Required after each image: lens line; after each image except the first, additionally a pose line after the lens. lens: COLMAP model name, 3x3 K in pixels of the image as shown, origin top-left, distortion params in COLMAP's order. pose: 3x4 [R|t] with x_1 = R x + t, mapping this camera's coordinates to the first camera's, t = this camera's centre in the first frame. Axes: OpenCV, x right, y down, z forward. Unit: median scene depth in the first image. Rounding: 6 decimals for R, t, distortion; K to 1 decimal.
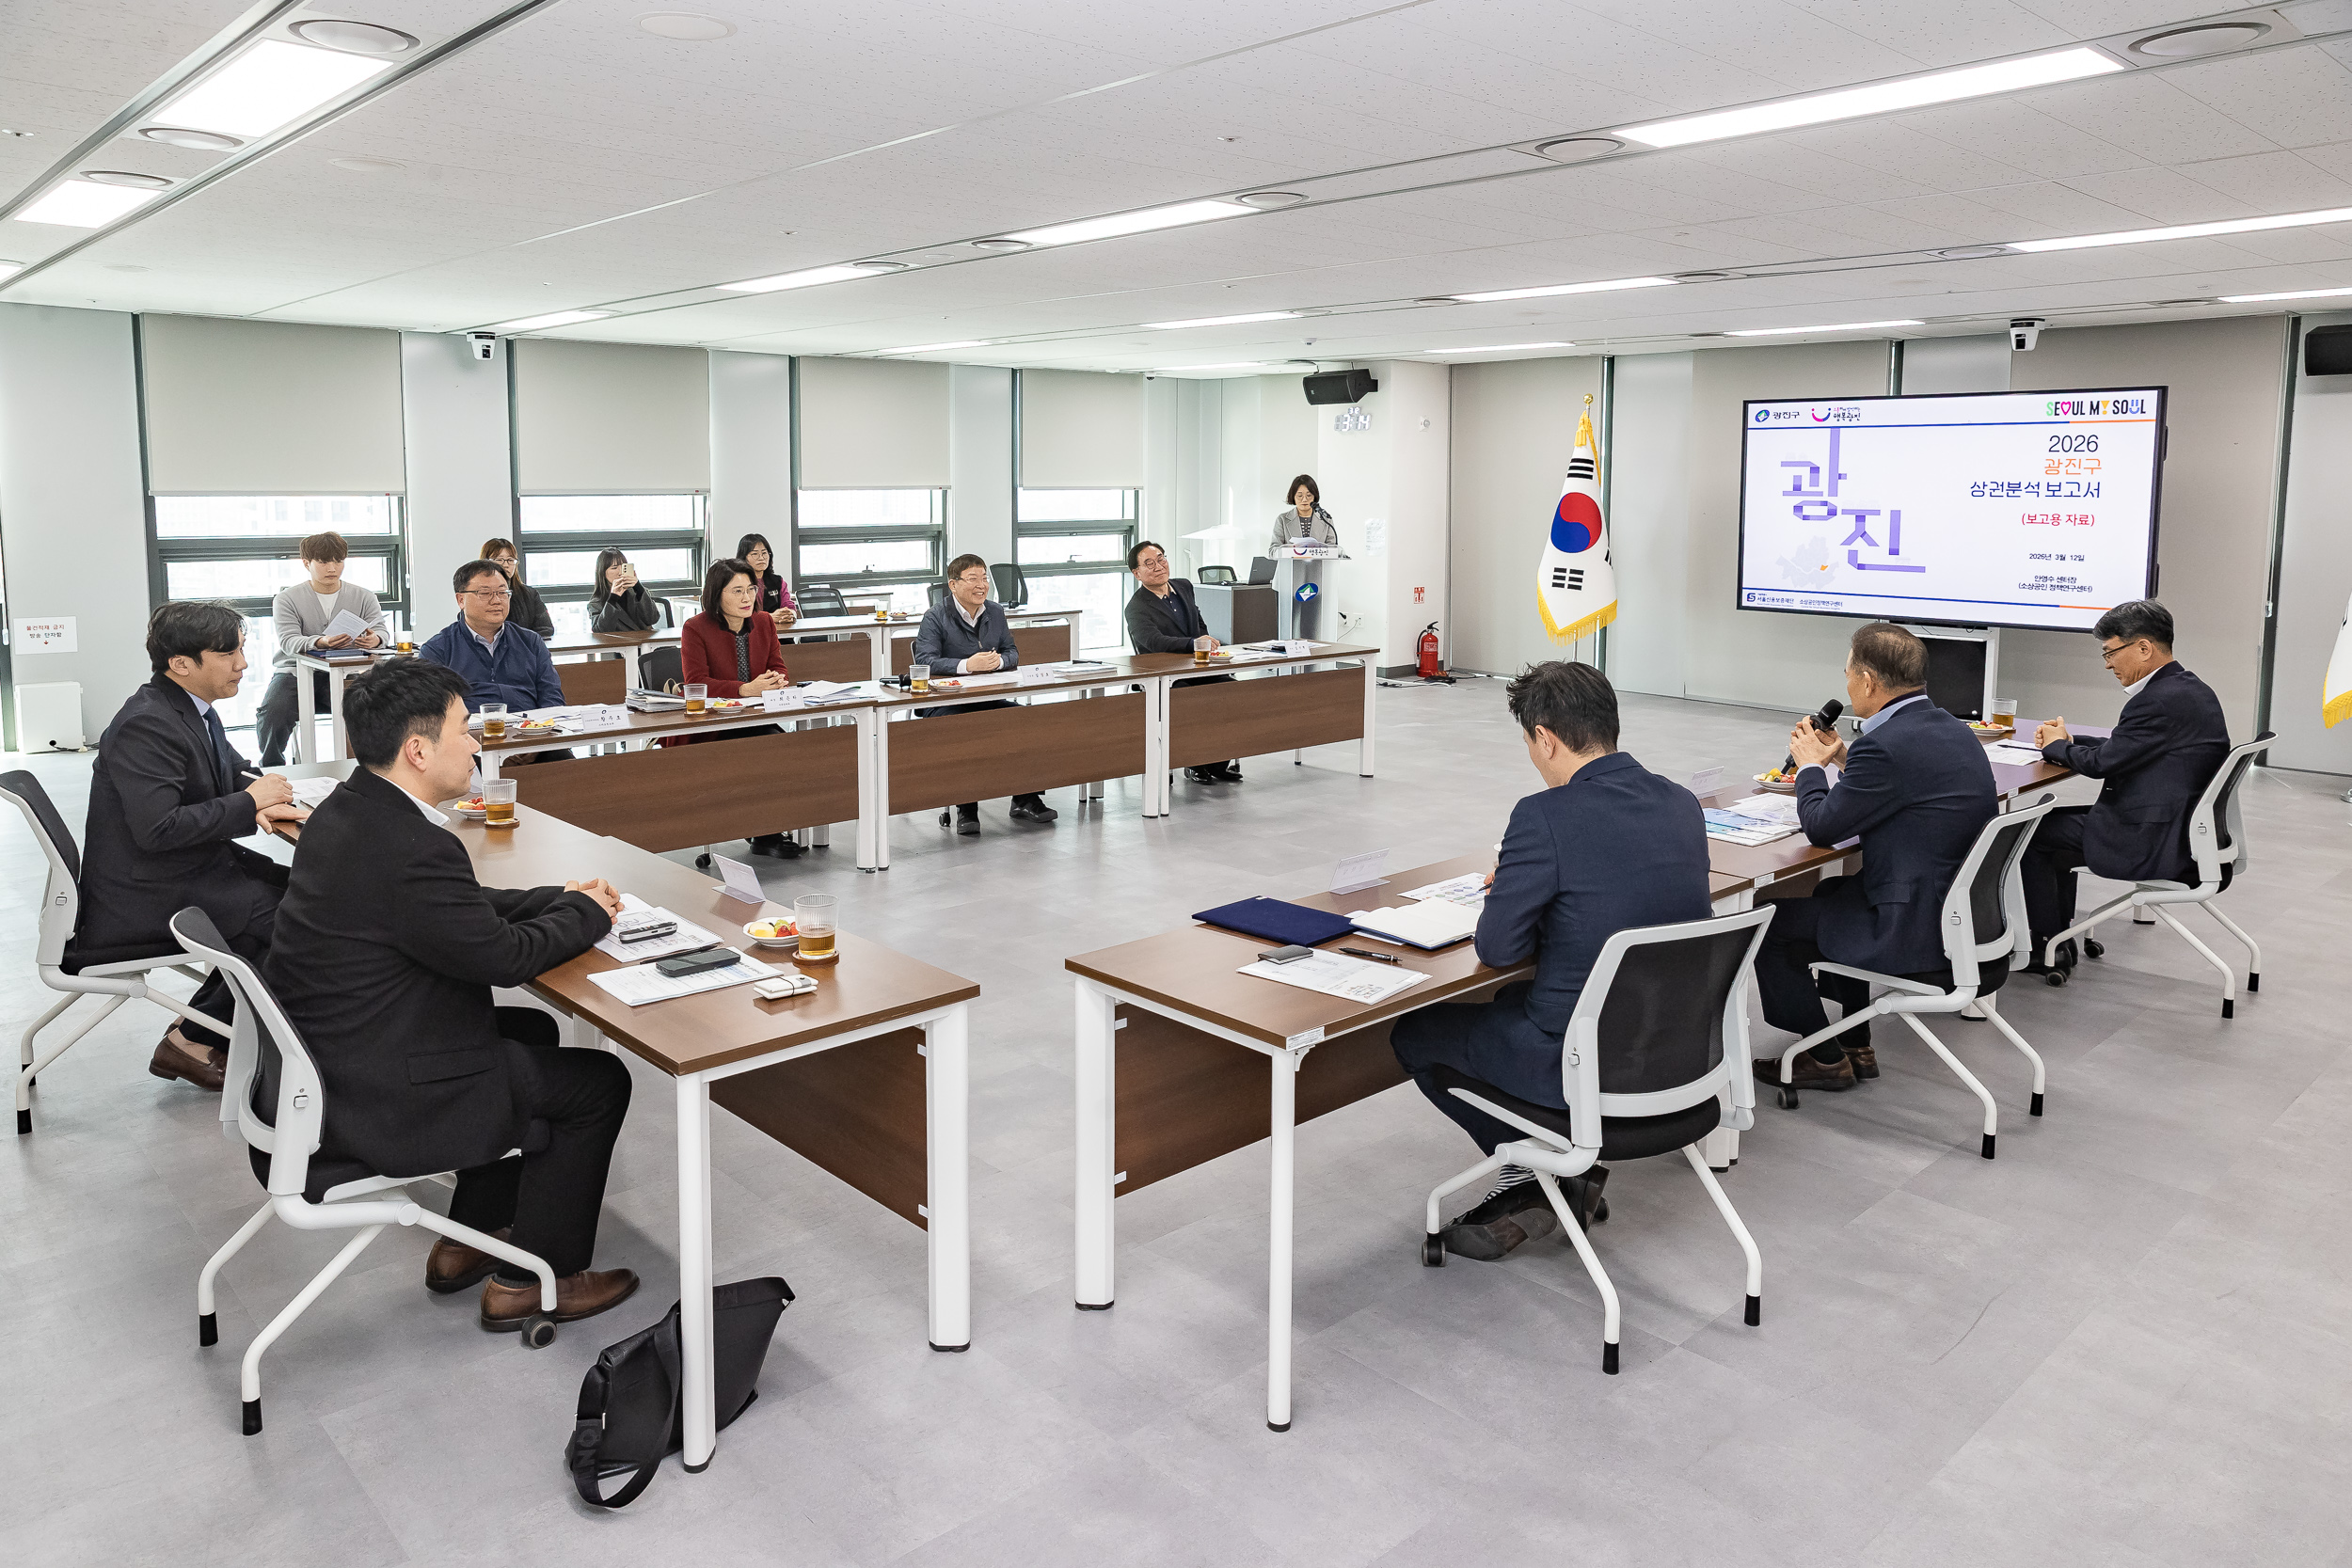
lens RADIAL K [[1576.6, 0, 1173.0], [0, 1576.6, 632.5], [0, 0, 1]] dist [0.000192, 0.000812]
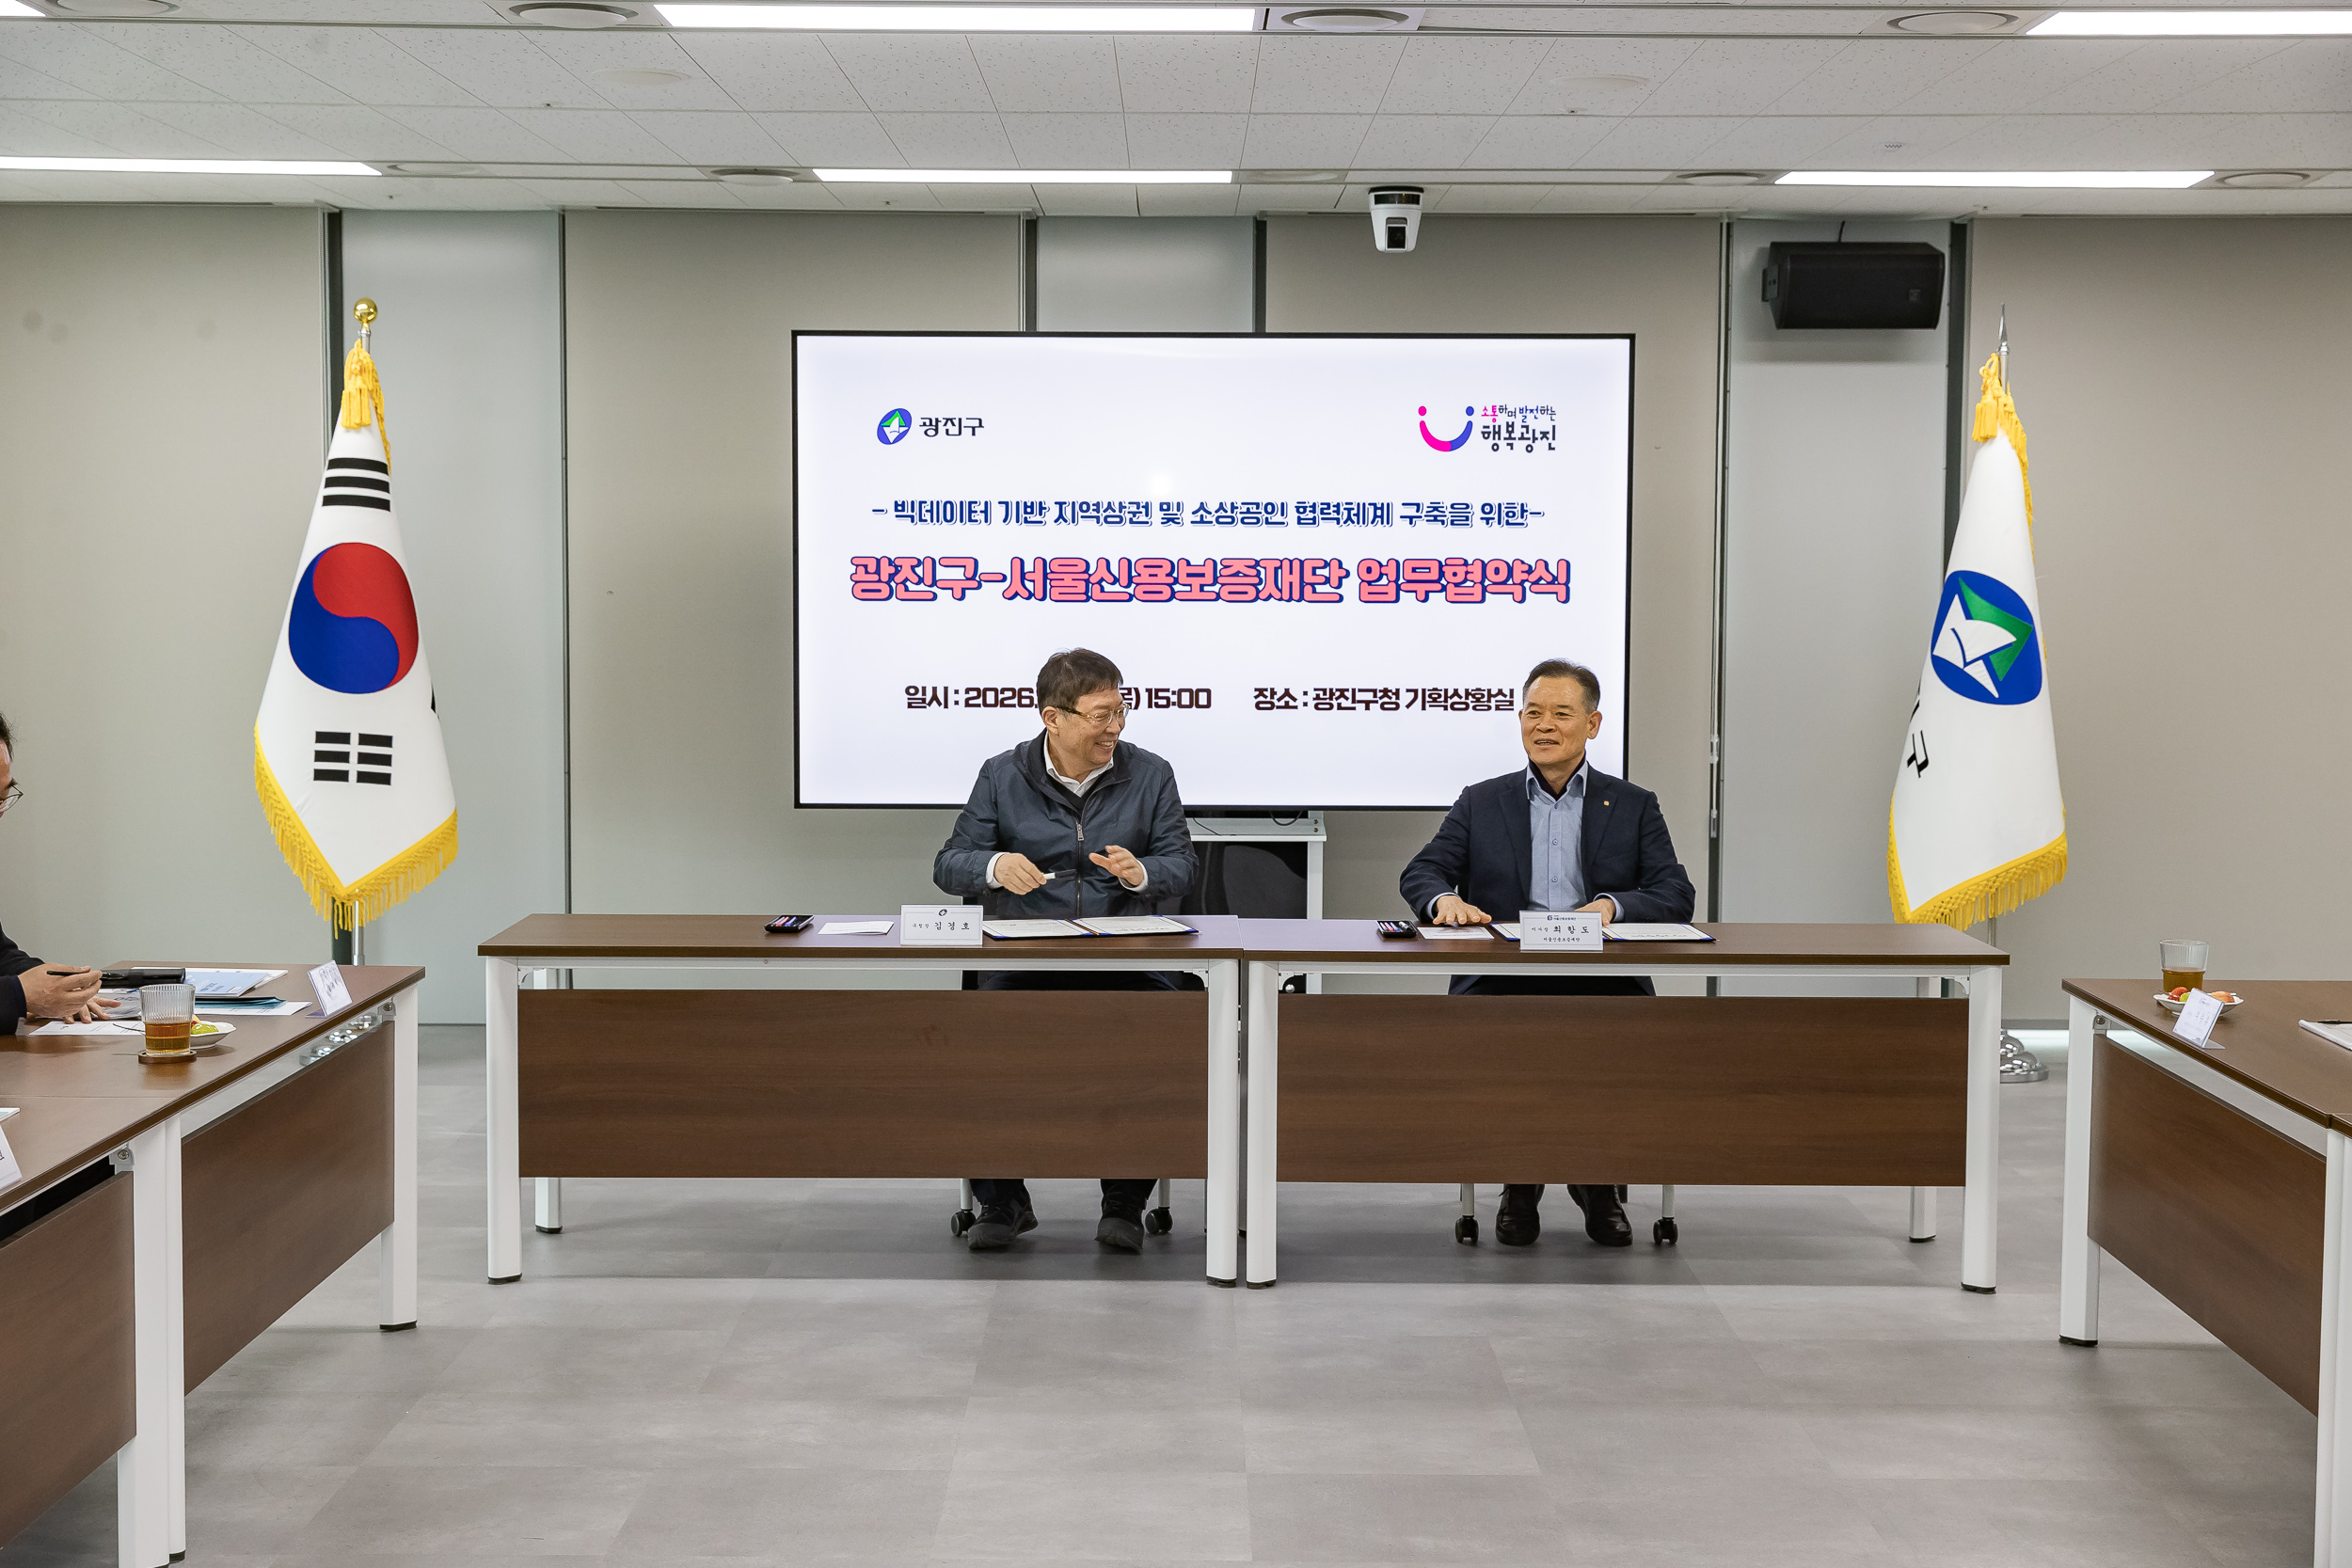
lens RADIAL K [[3374.0, 0, 1158.6], [0, 3374.0, 797.7], [0, 0, 1]] dist [0.049075, 0.063121]
pose [[0.685549, -0.055470, 0.725910, -0.297169], [0.070478, 0.997467, 0.009661, -0.022454], [-0.724607, 0.044537, 0.687722, 0.330661]]
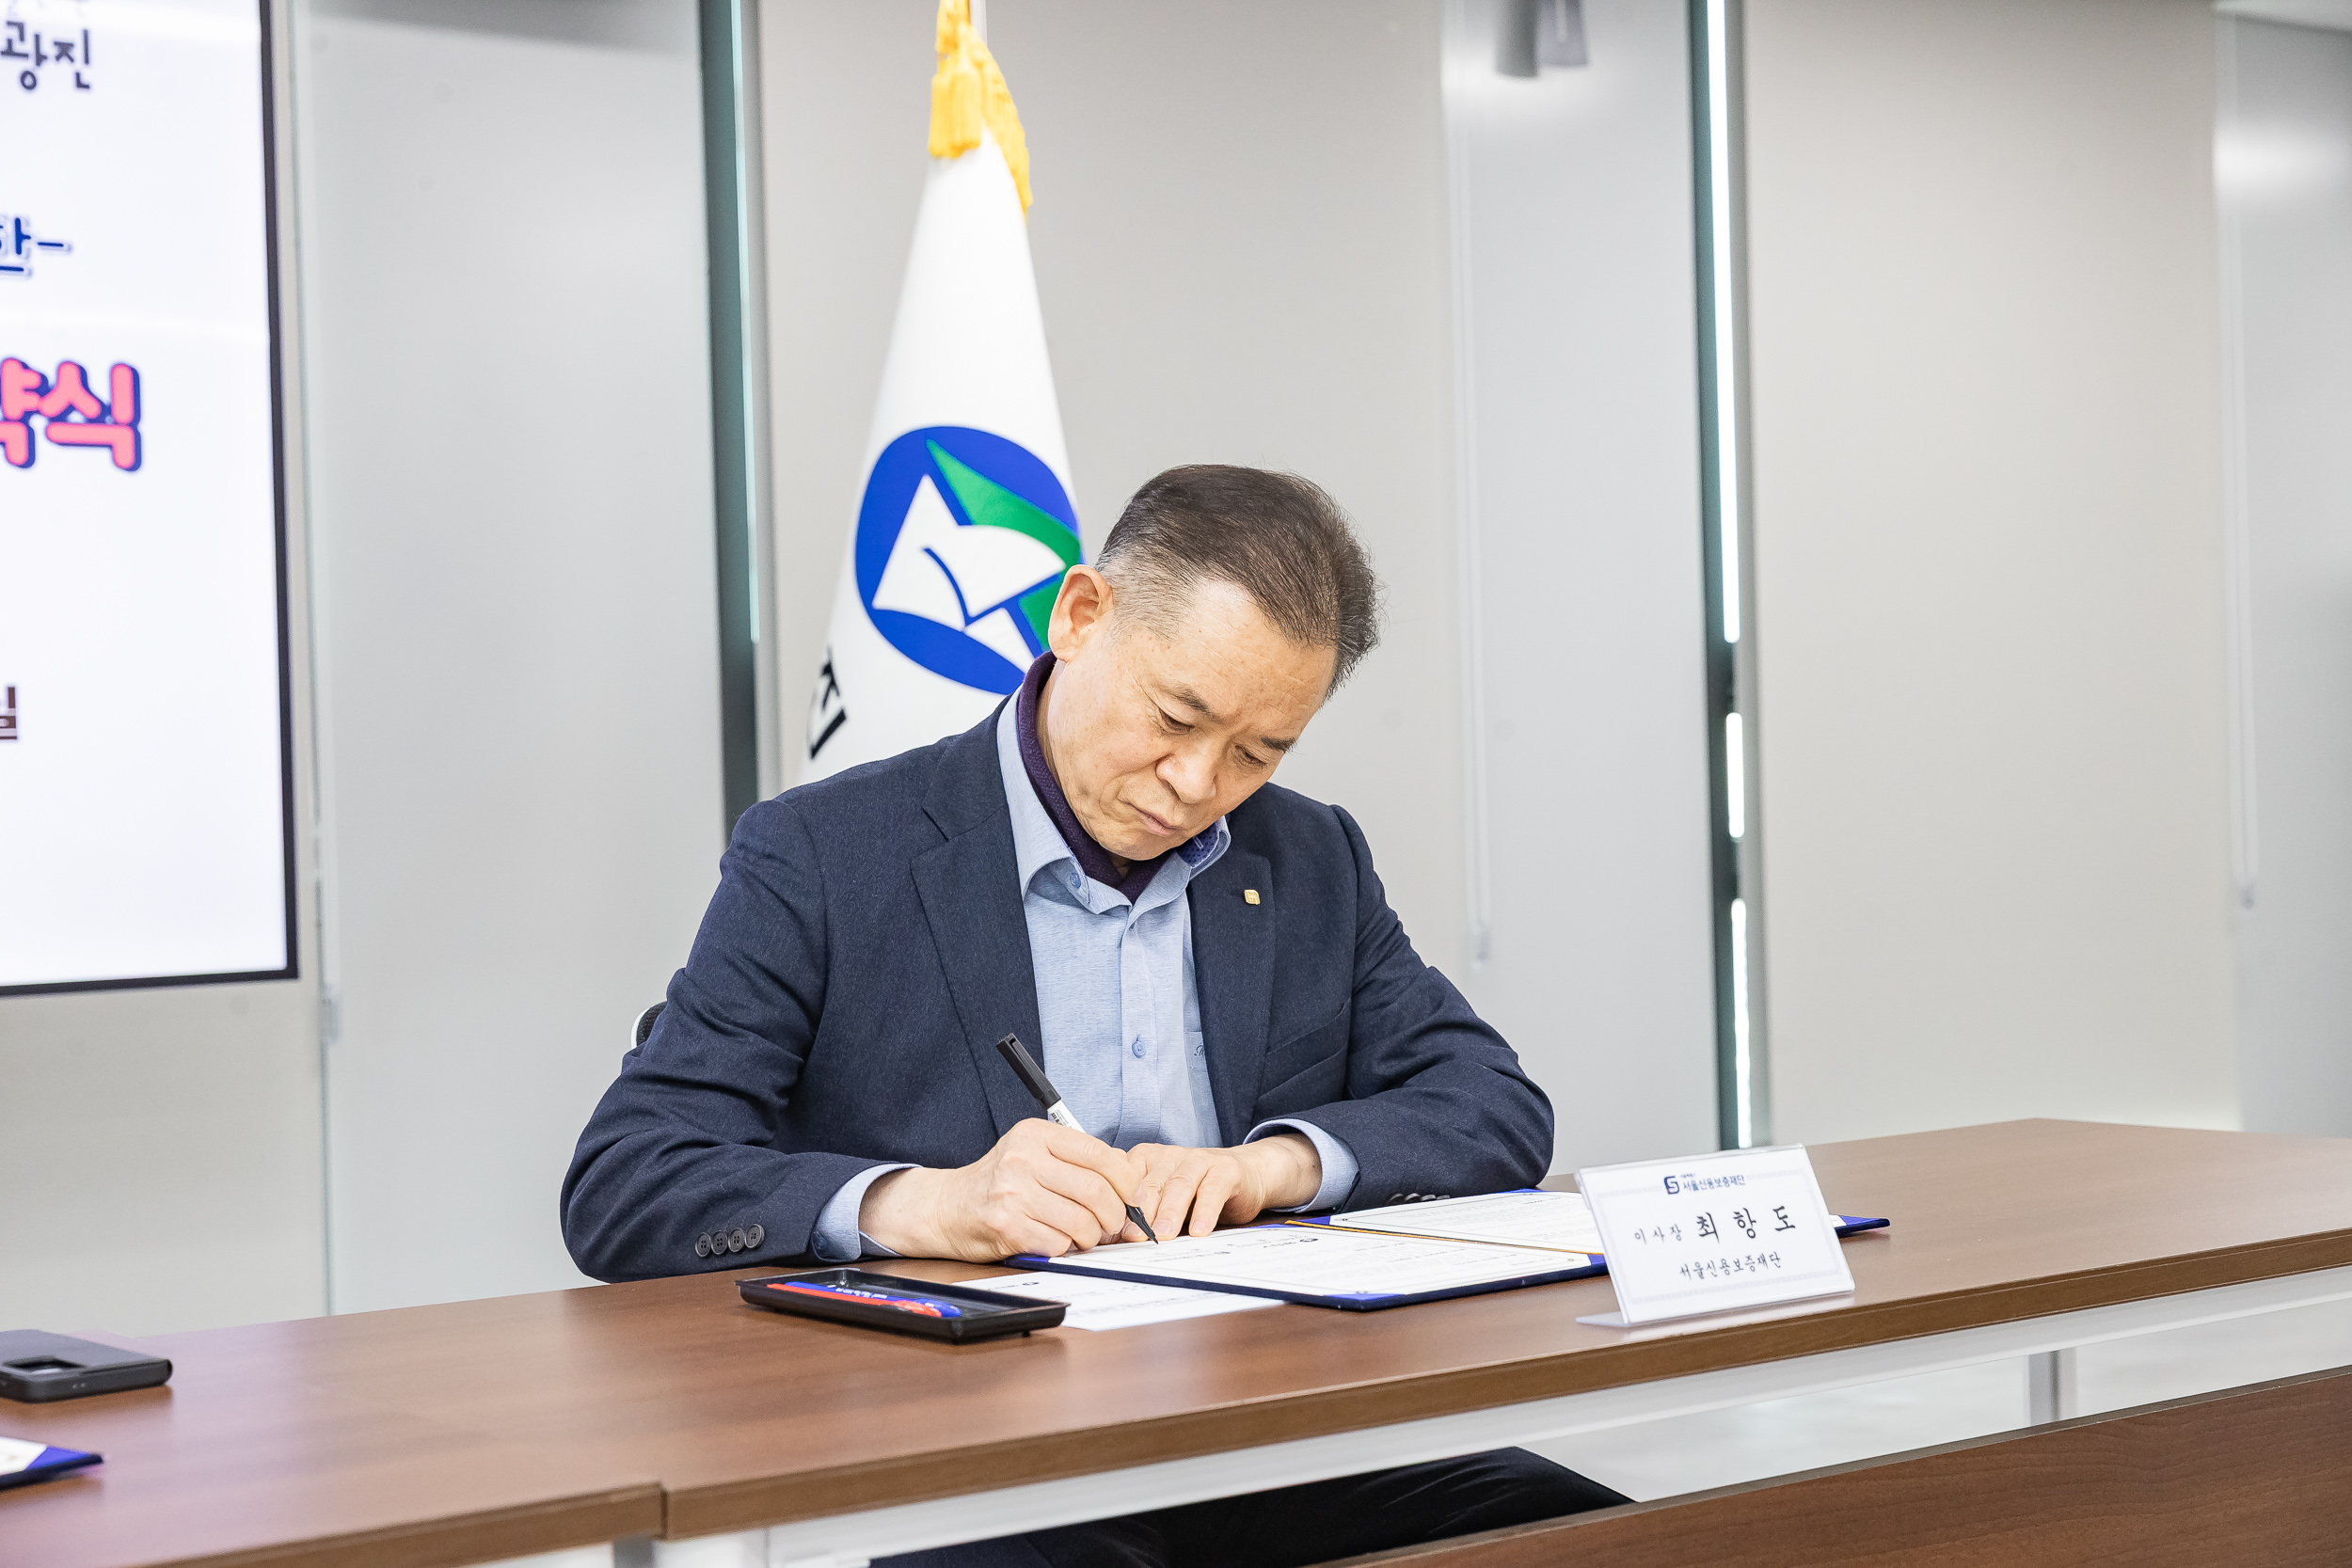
lens RADIAL K [[3796.3, 0, 1175.2], [0, 3796.3, 788.3], [0, 0, 1]] dist [0.078451, -0.017496]
pose [[0.093263, -0.011778, 0.995572, 0.104550], [0.123932, 0.992291, 0.000130, -0.007608], [-0.987898, 0.123371, 0.094003, 0.807317]]
